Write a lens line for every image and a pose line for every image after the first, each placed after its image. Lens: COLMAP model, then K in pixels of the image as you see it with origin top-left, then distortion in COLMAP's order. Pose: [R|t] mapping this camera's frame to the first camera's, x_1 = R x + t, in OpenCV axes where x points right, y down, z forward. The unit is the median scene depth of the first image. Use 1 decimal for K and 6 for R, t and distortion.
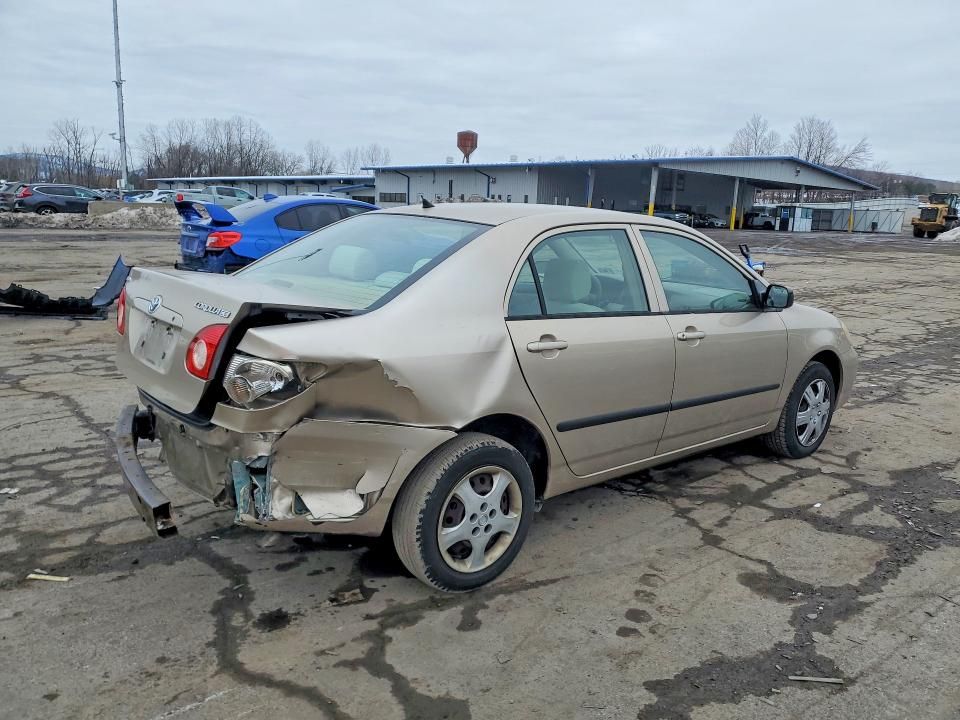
lens RADIAL K [[749.3, 0, 496.4], [0, 749.3, 358.2], [0, 0, 1]] dist [0.014235, 0.012654]
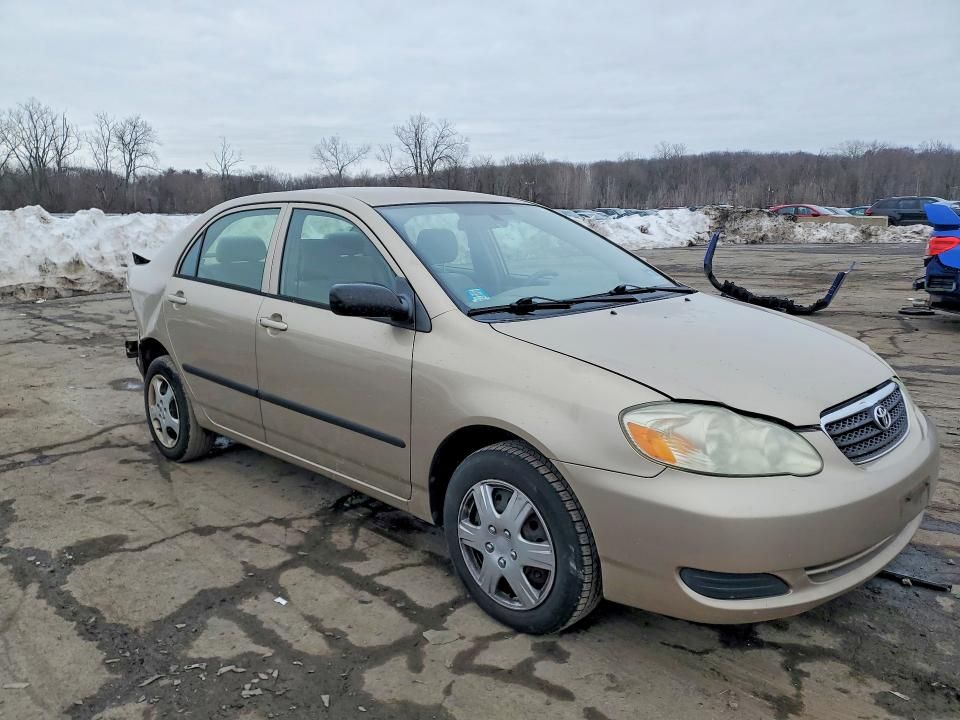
lens RADIAL K [[747.2, 0, 480.0], [0, 747.2, 360.0], [0, 0, 1]] dist [0.006105, 0.005855]
pose [[0.074022, 0.154662, -0.985191, 1.101472], [-0.180131, 0.973725, 0.139328, -0.148915], [0.980853, 0.167150, 0.099937, 1.096539]]
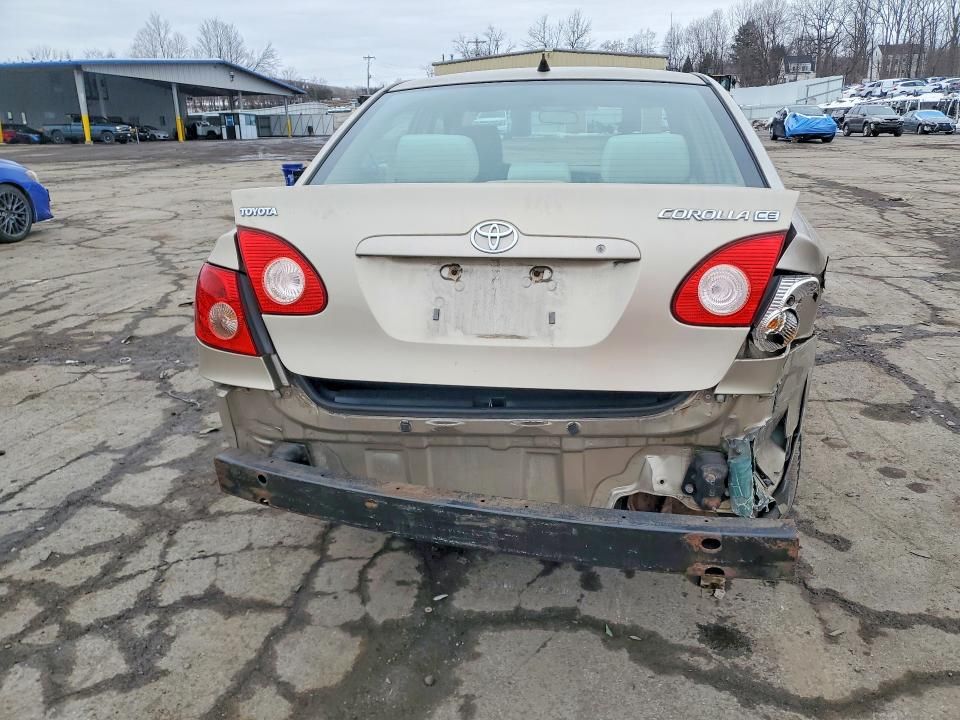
lens RADIAL K [[749.3, 0, 496.4], [0, 749.3, 358.2], [0, 0, 1]] dist [0.014235, 0.012654]
pose [[0.750132, -0.242917, 0.615055, -0.594580], [0.172470, 0.969764, 0.172662, -0.056737], [-0.638401, -0.023440, 0.769347, 0.411299]]
